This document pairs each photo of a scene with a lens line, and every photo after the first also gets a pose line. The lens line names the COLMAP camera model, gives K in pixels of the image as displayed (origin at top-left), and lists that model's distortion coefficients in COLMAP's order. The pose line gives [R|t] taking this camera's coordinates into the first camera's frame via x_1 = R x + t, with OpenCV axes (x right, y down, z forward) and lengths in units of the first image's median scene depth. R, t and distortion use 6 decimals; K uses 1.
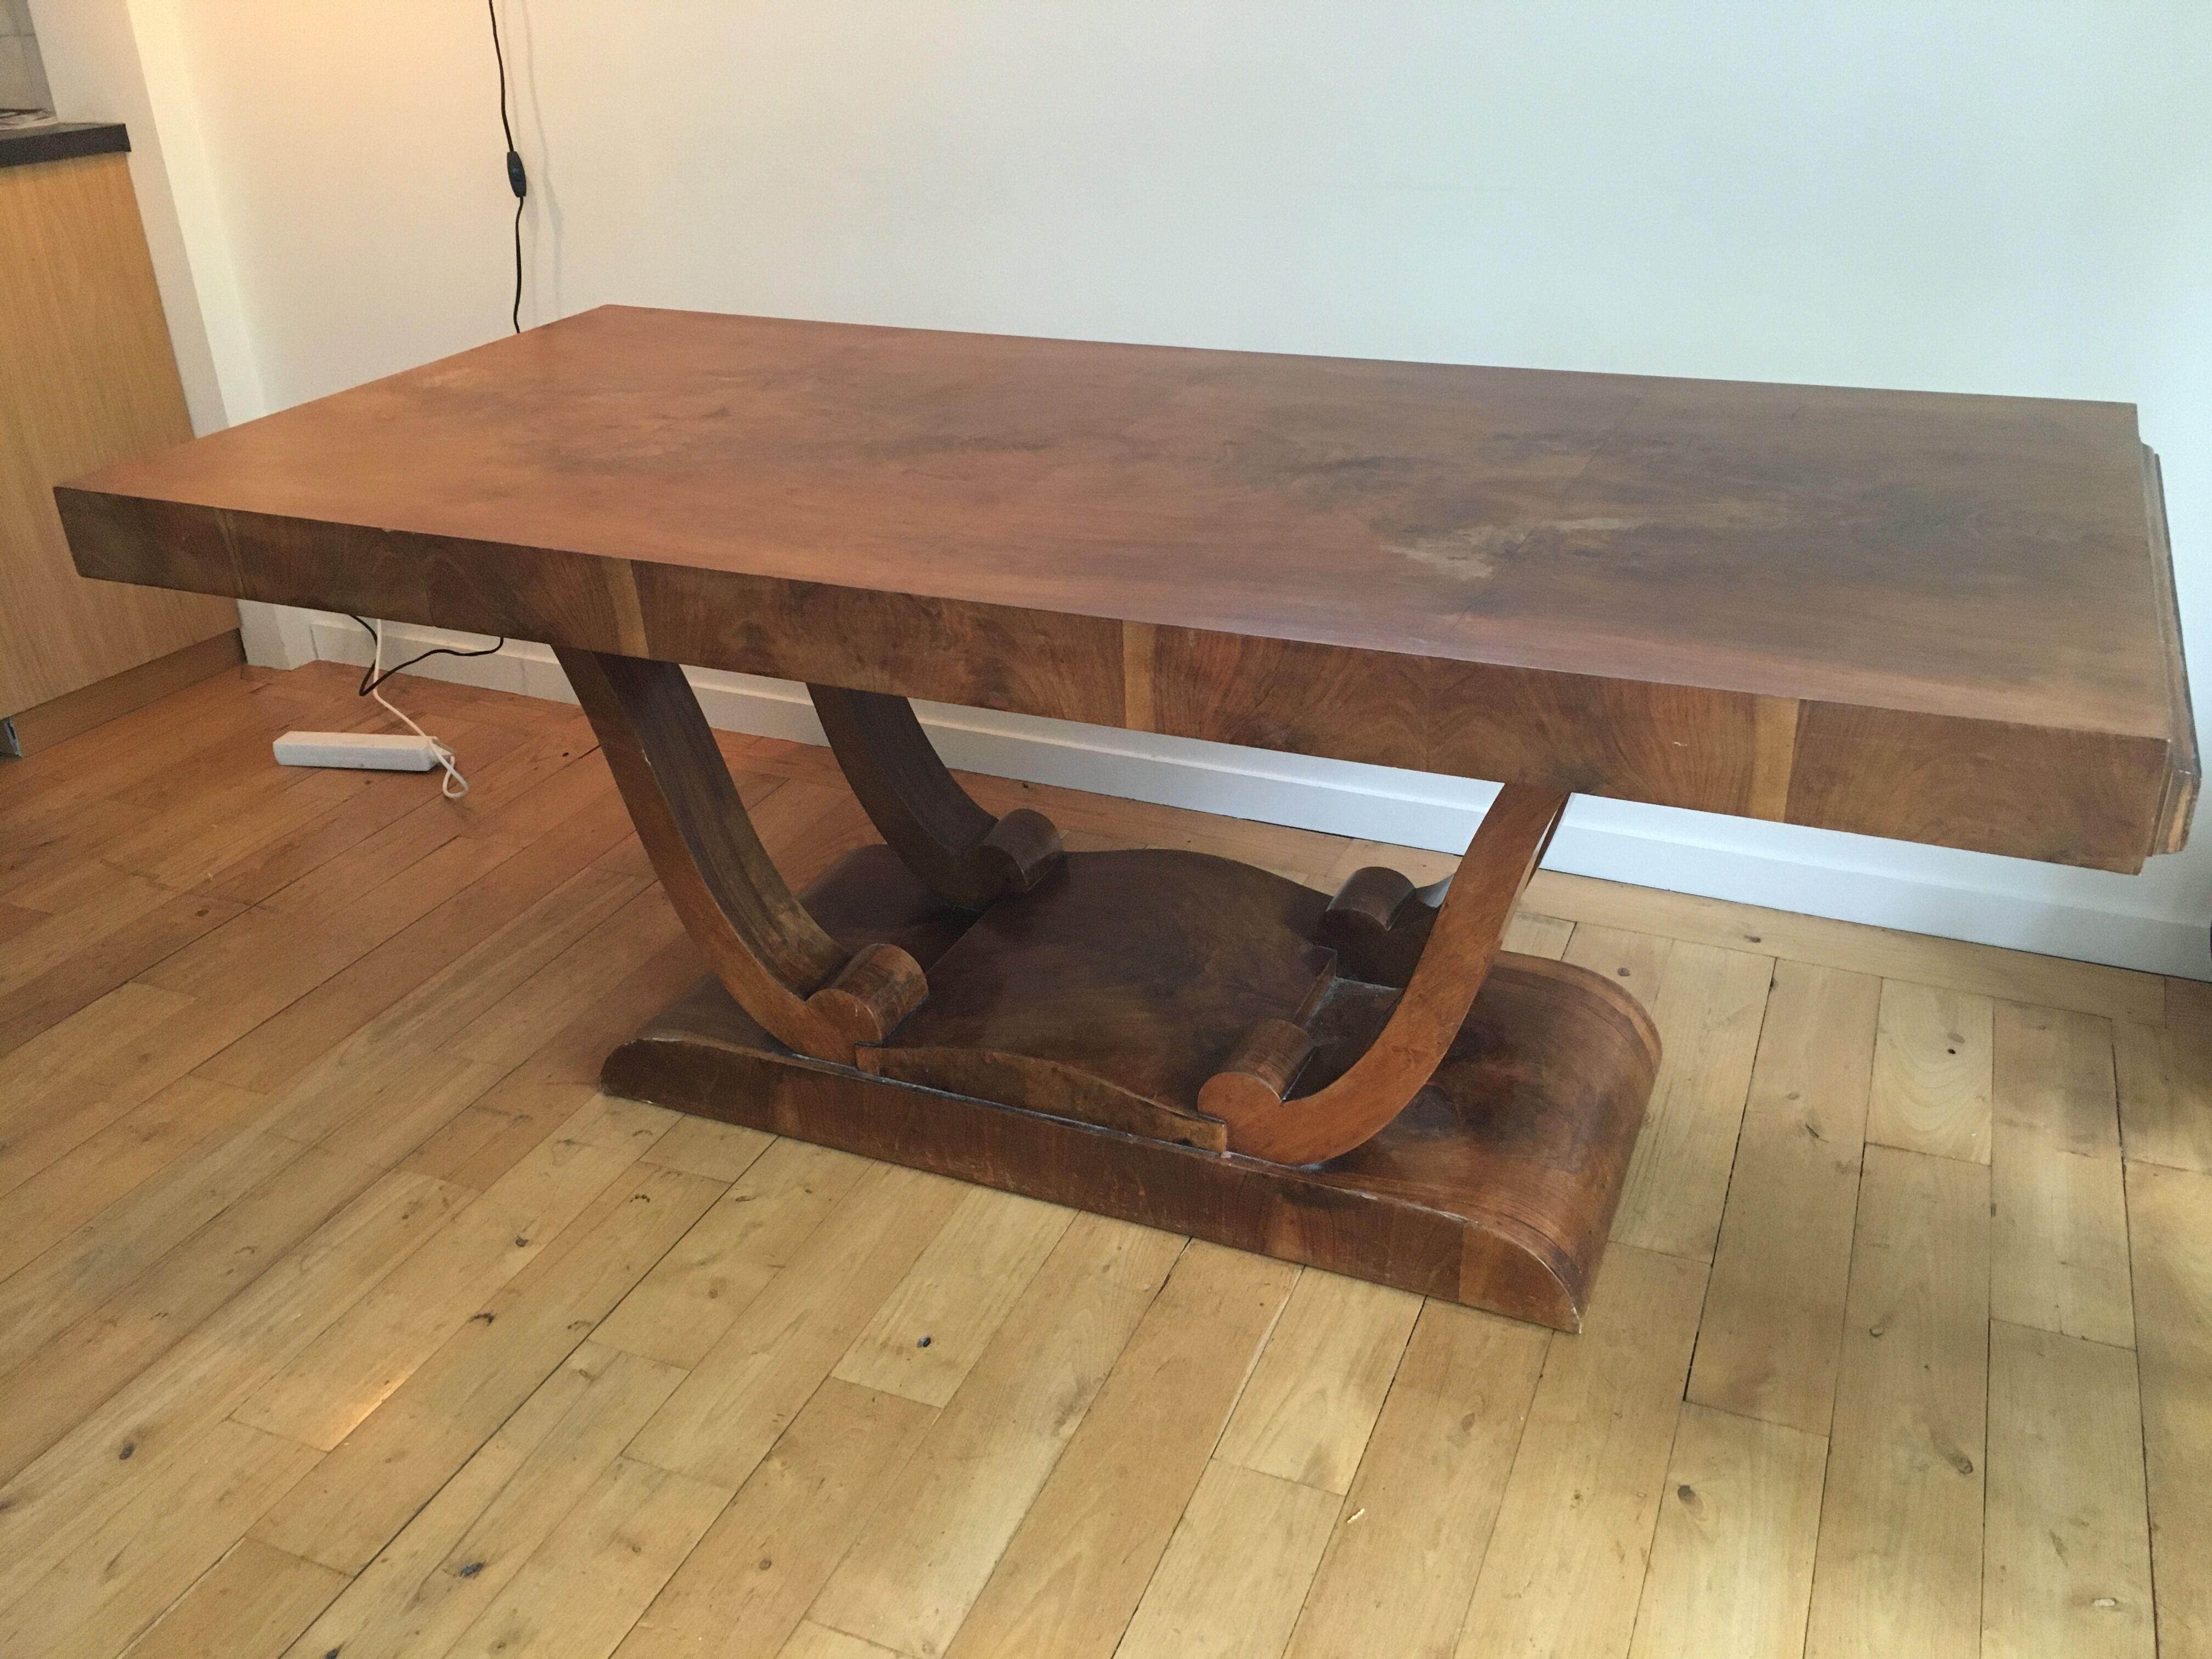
lens RADIAL K [[1863.6, 0, 1106.0], [0, 1863.6, 829.5], [0, 0, 1]] dist [0.020294, -0.014368]
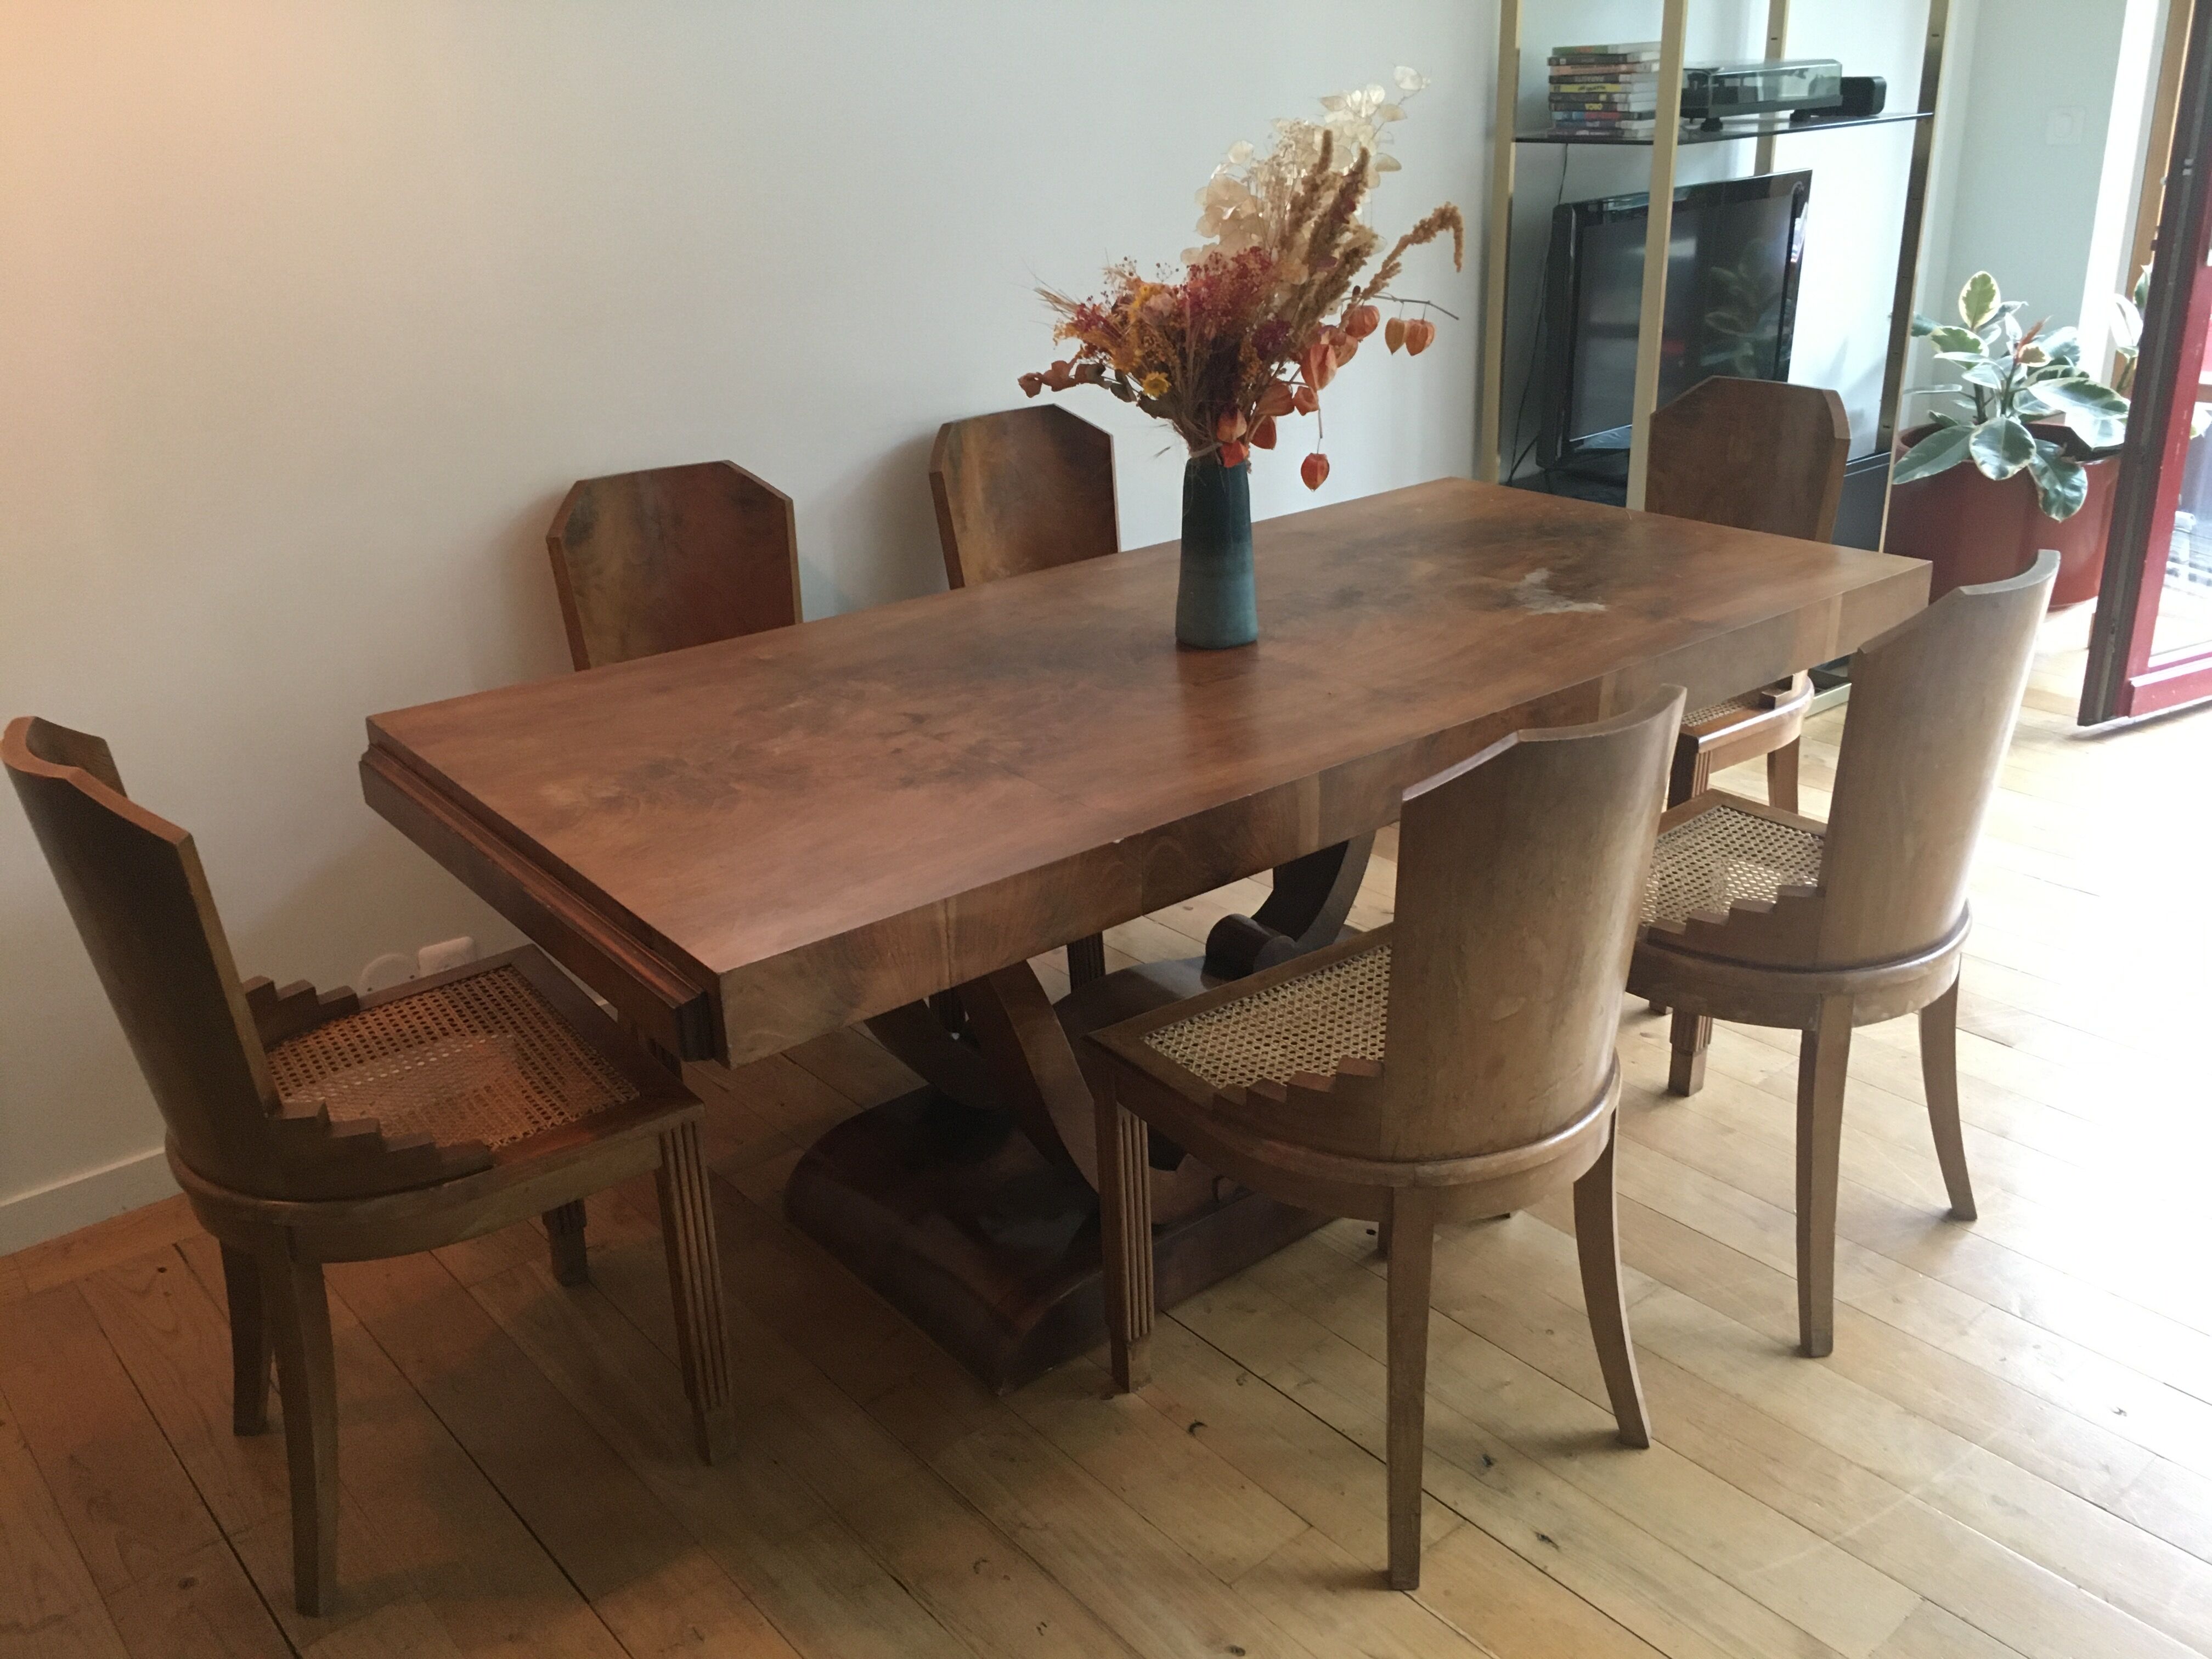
lens RADIAL K [[1863.6, 0, 1106.0], [0, 1863.6, 829.5], [0, 0, 1]] dist [0.020294, -0.014368]
pose [[0.483876, -0.326830, 0.811817, -1.263751], [0.415871, 0.902085, 0.115295, -0.295364], [-0.770010, 0.281822, 0.572417, 0.397726]]
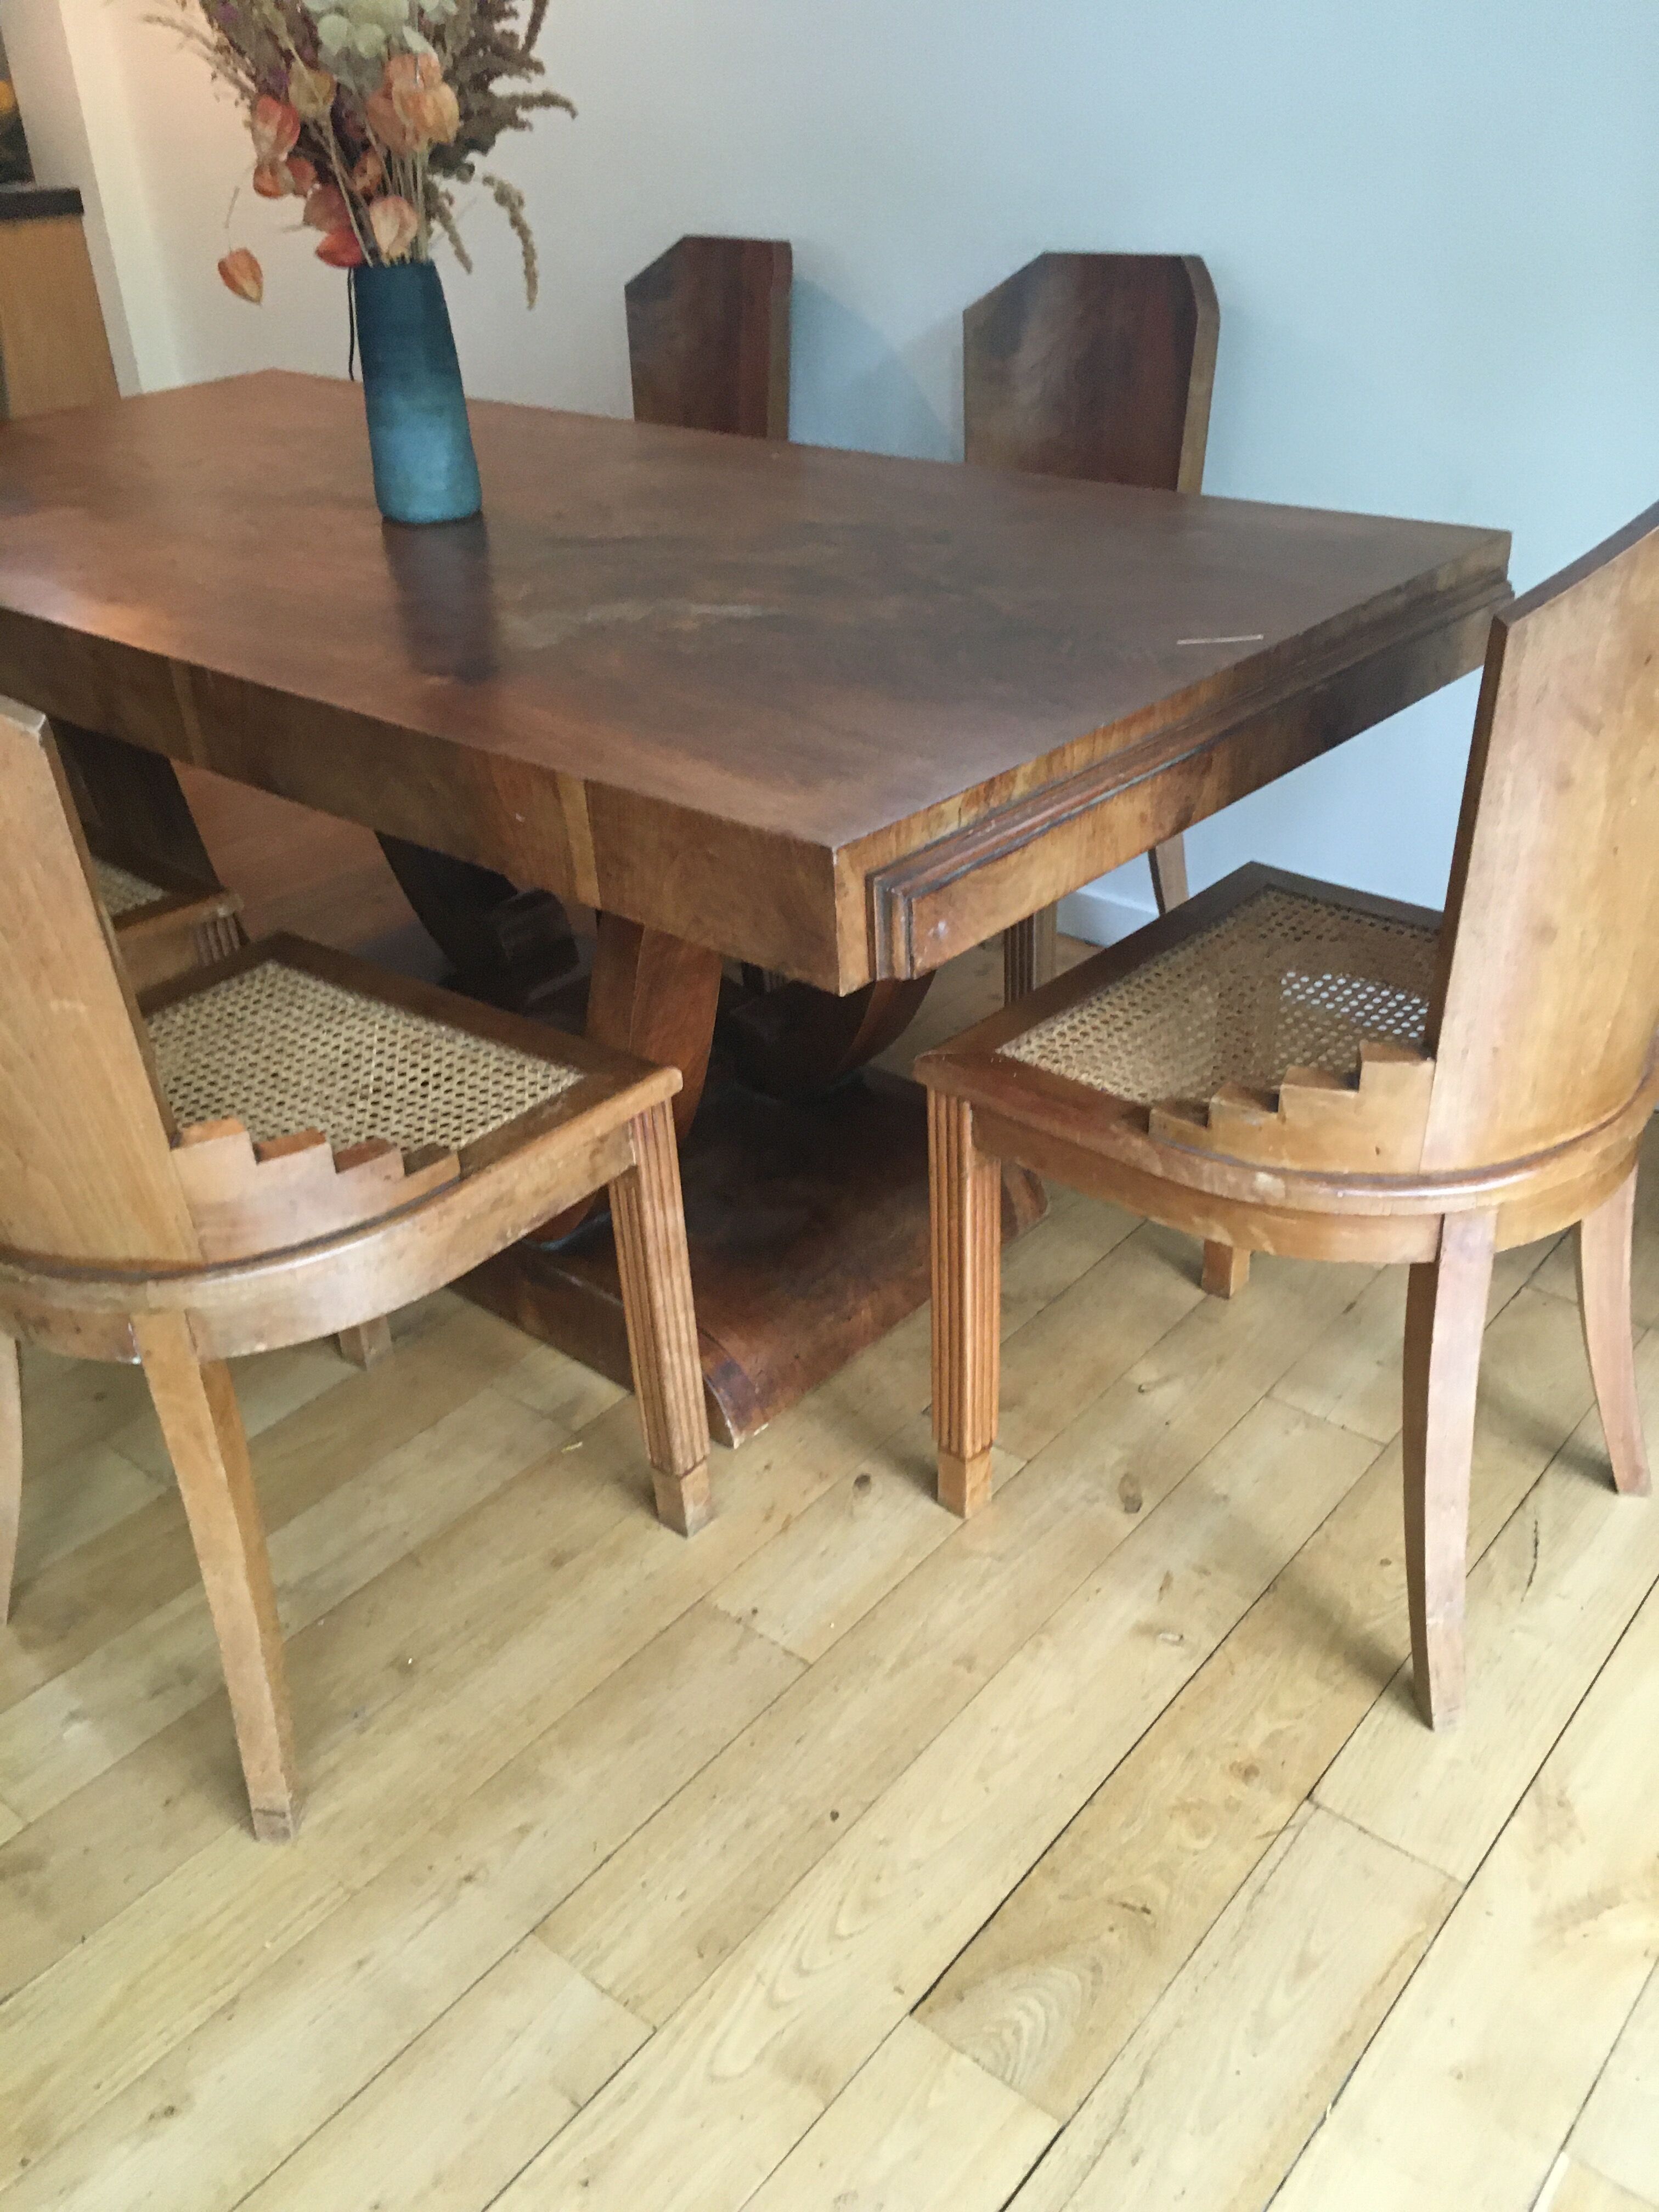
lens RADIAL K [[1895.6, 0, 837.9], [0, 1895.6, 1111.7], [0, 0, 1]] dist [0.018783, -0.001433]
pose [[0.958864, 0.140337, -0.246748, 0.563956], [-0.122320, 0.988673, 0.086969, -0.000305], [0.256158, -0.053209, 0.965169, 0.057775]]
